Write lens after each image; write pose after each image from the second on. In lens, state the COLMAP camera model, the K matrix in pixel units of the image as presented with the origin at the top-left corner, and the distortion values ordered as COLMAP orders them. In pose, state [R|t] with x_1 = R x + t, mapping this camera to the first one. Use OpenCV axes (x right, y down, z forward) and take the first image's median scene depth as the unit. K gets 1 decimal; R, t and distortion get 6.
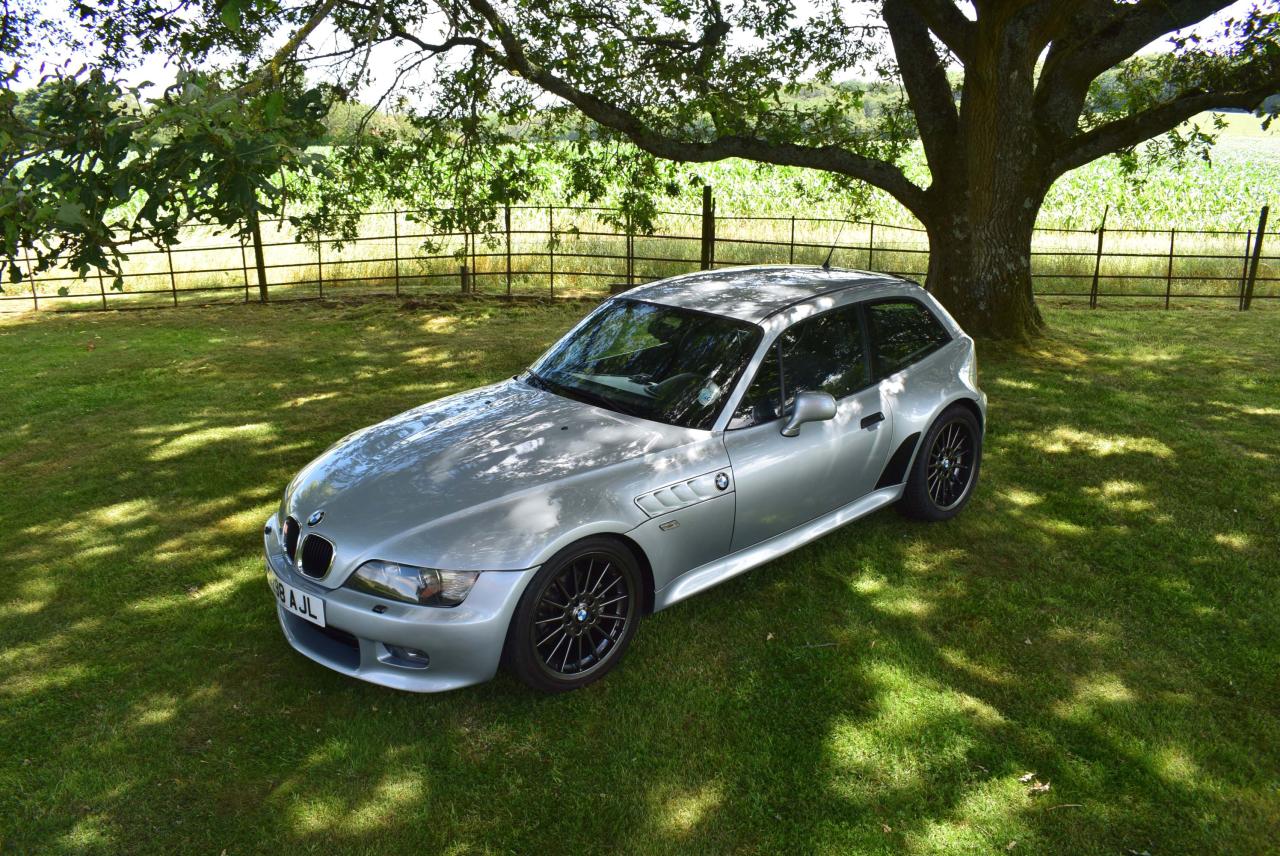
lens RADIAL K [[1265.1, 0, 674.2], [0, 1265.1, 428.4], [0, 0, 1]] dist [-0.089275, 0.009271]
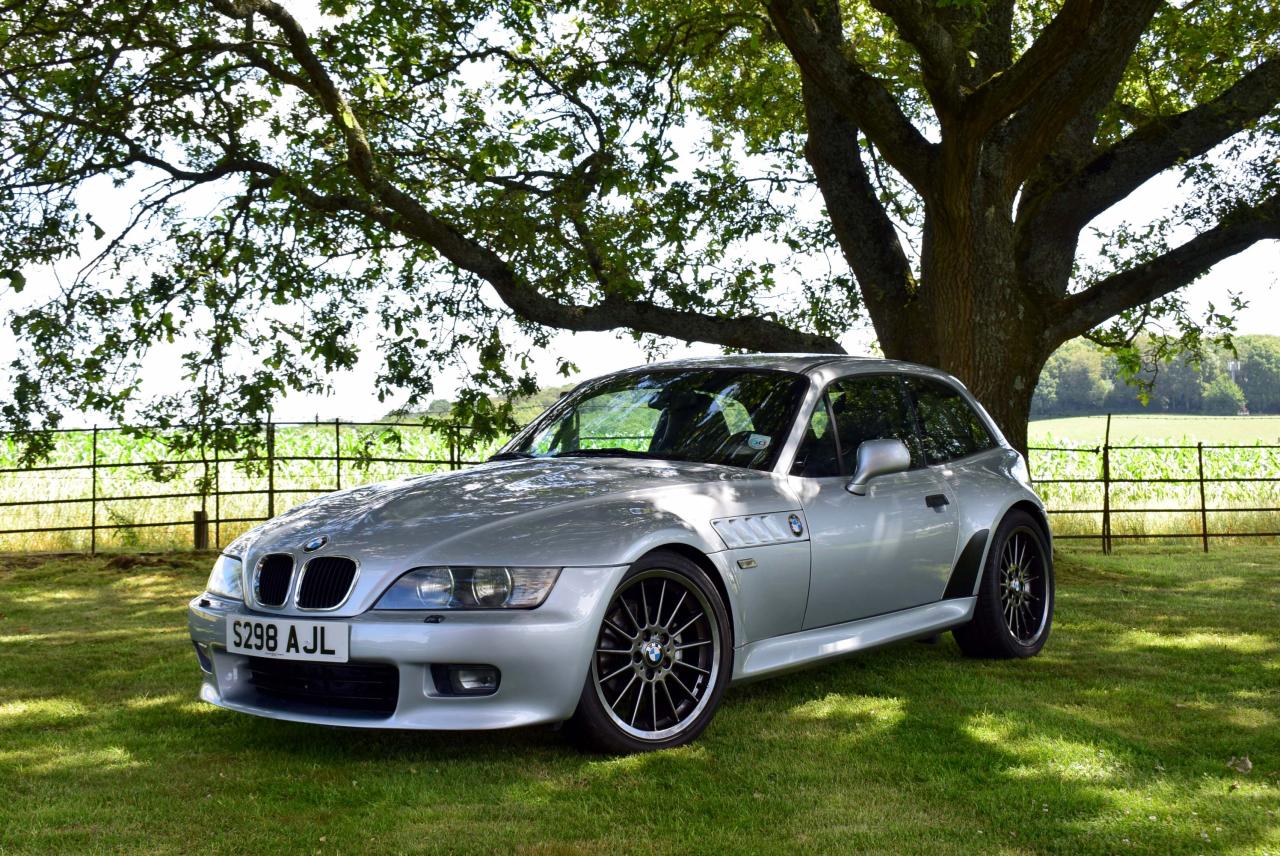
lens RADIAL K [[2851.4, 0, 637.8], [0, 2851.4, 452.2], [0, 0, 1]] dist [0.064034, 0.246904]
pose [[0.964475, 0.016632, 0.263650, -0.368945], [0.088944, 0.919304, -0.383365, 0.470027], [-0.248751, 0.393196, 0.885166, -0.415375]]
